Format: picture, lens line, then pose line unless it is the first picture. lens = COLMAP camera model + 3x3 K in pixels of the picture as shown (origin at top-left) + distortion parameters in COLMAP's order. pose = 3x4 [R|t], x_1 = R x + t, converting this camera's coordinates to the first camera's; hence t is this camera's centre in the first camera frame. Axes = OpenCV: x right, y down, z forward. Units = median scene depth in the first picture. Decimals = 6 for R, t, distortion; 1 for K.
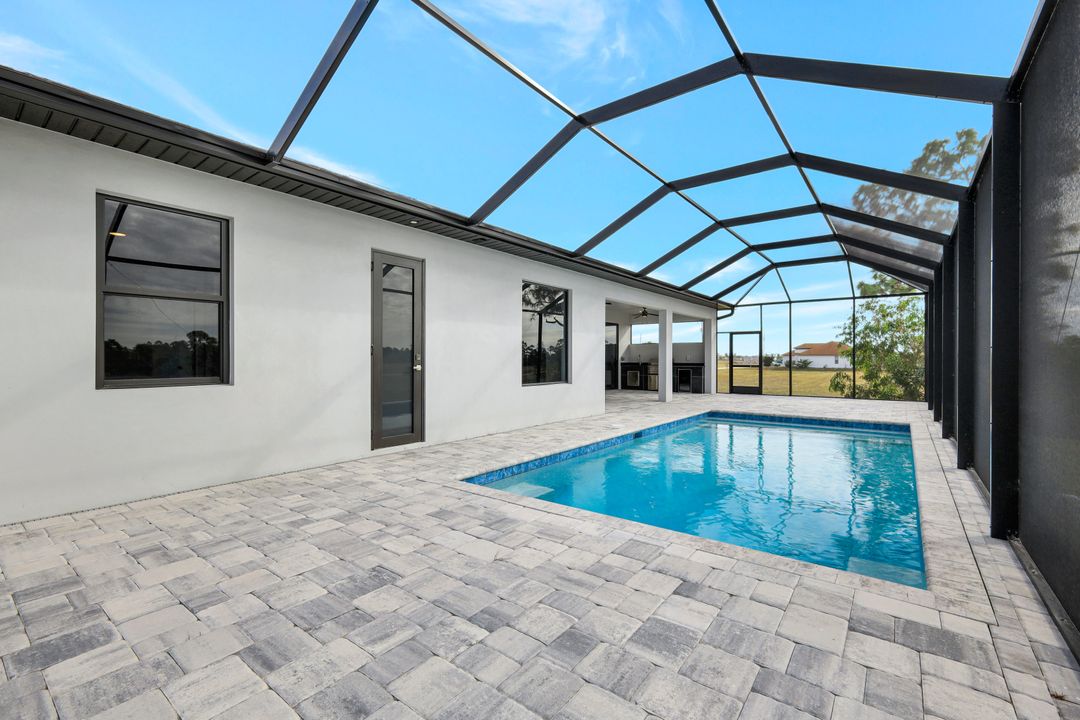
lens RADIAL K [[474.0, 0, 539.2], [0, 474.0, 358.8], [0, 0, 1]] dist [0.008938, -0.001389]
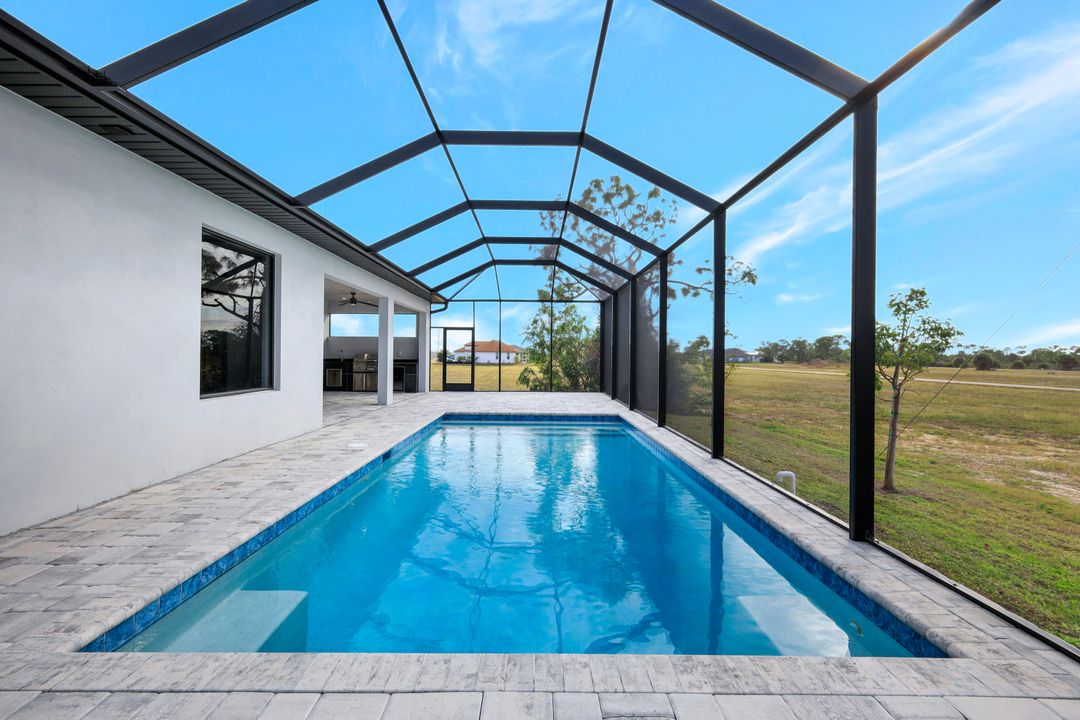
lens RADIAL K [[474.0, 0, 539.8], [0, 474.0, 354.0], [0, 0, 1]] dist [0.008938, -0.001389]
pose [[0.788330, 0.007880, 0.615202, -0.036105], [-0.007644, 0.999966, -0.003012, -0.000875], [-0.615205, -0.002328, 0.788364, 0.130390]]
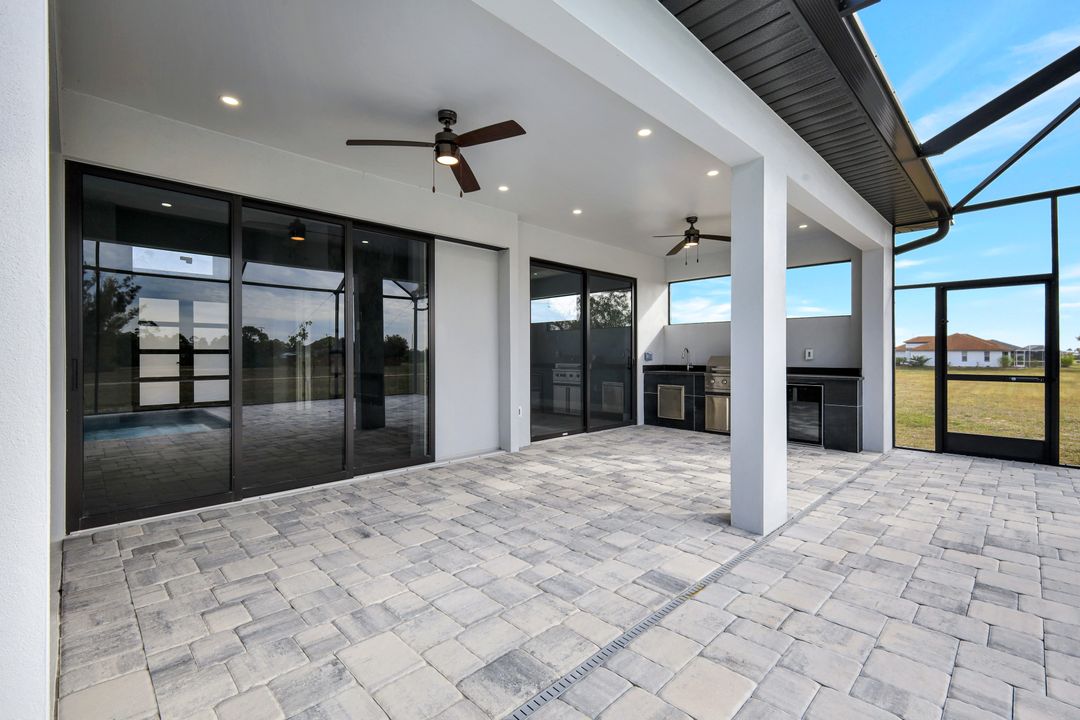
lens RADIAL K [[474.0, 0, 535.8], [0, 474.0, 351.3], [0, 0, 1]] dist [0.008938, -0.001389]
pose [[0.989670, -0.001065, -0.143359, 0.155798], [-0.000036, 0.999971, -0.007675, -0.001806], [0.143363, 0.007601, 0.989641, 0.621392]]
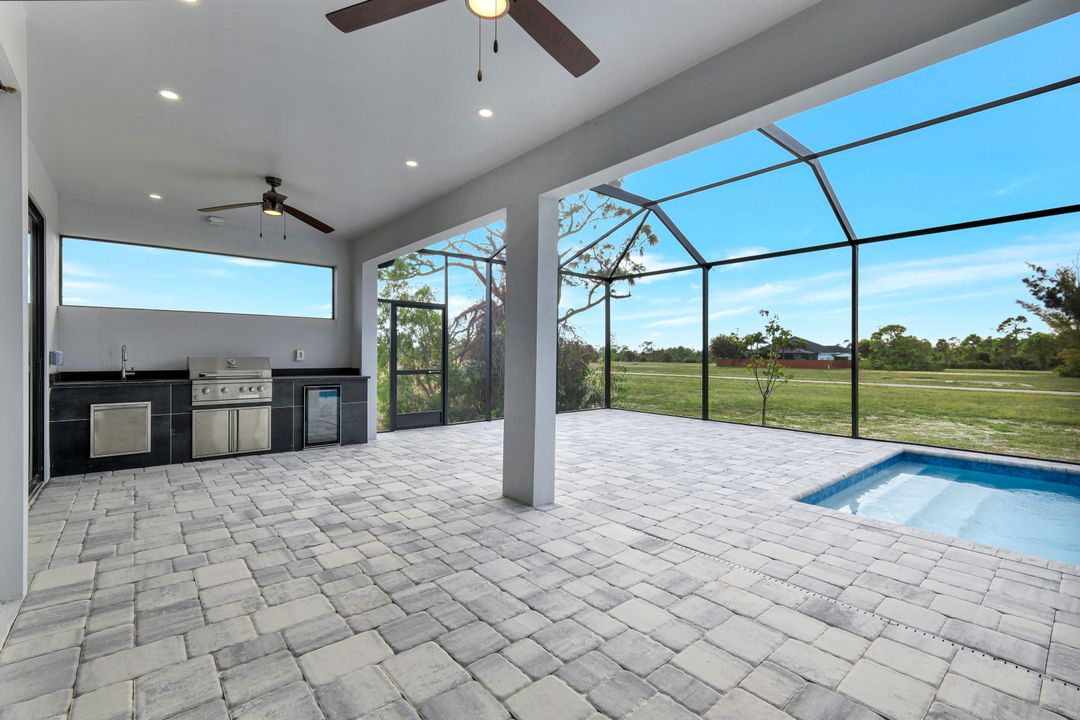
lens RADIAL K [[474.0, 0, 541.9], [0, 474.0, 354.8], [0, 0, 1]] dist [0.008938, -0.001389]
pose [[0.214839, 0.000244, 0.976649, -0.025876], [-0.003206, 0.999995, 0.000455, -0.003558], [-0.976644, -0.003229, 0.214839, 0.788926]]
